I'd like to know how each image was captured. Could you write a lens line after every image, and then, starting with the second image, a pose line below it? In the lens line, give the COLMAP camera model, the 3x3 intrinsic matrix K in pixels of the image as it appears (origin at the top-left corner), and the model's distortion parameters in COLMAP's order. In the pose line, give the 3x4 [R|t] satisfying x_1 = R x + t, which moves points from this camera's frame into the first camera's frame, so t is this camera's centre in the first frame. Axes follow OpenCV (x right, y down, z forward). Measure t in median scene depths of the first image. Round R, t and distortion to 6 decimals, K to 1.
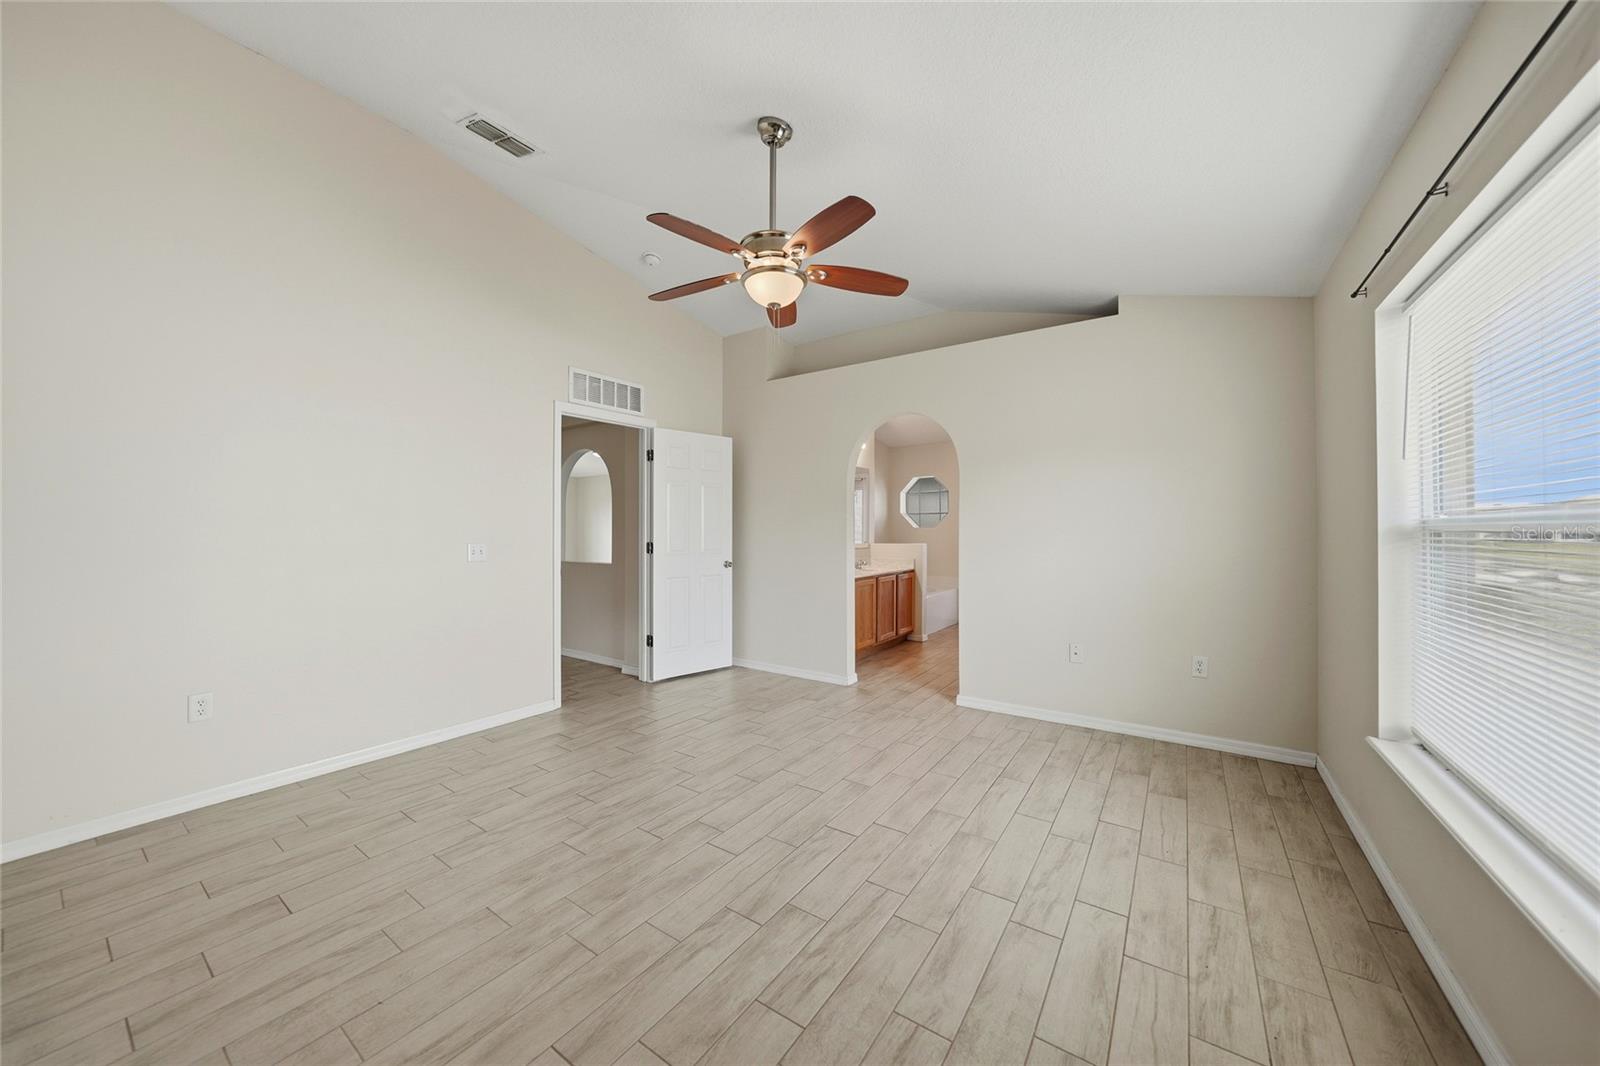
lens RADIAL K [[562.0, 0, 803.6], [0, 562.0, 534.1], [0, 0, 1]] dist [-0.022611, 0.003777]
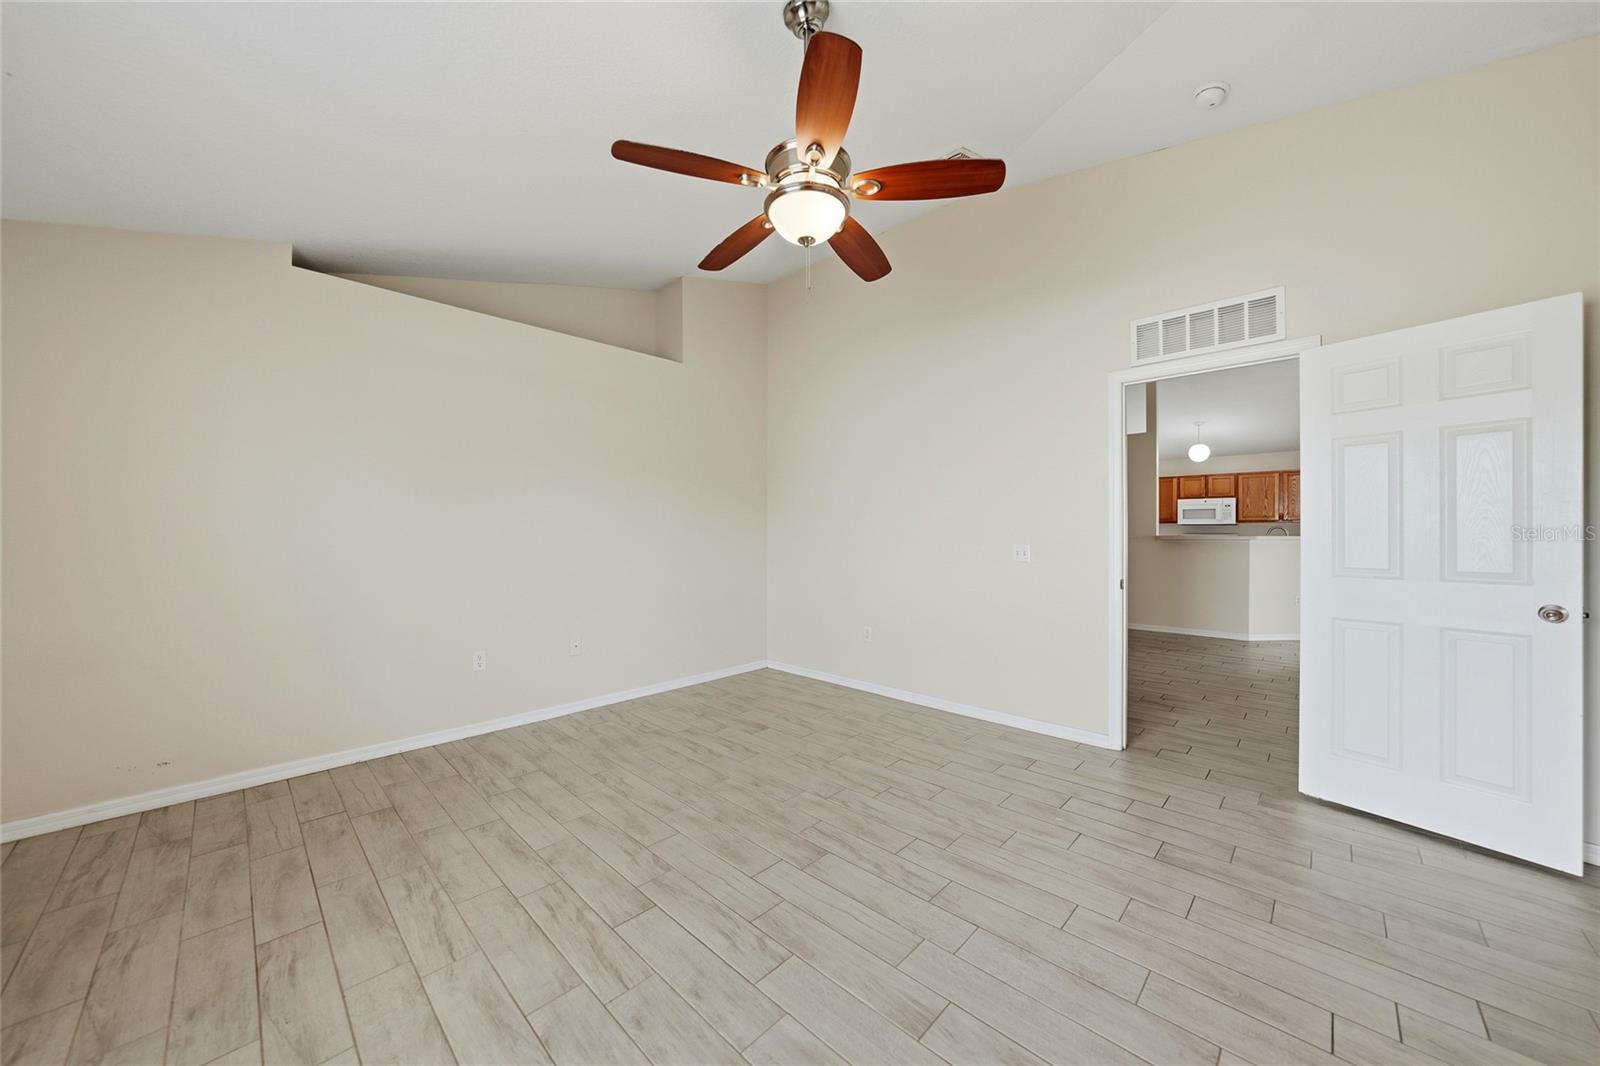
lens RADIAL K [[562.0, 0, 796.2], [0, 562.0, 537.8], [0, 0, 1]] dist [-0.022611, 0.003777]
pose [[-0.168602, 0.008543, -0.985647, 0.564752], [-0.002508, 0.999955, 0.009096, -0.004119], [0.985681, 0.004006, -0.168573, 0.879525]]
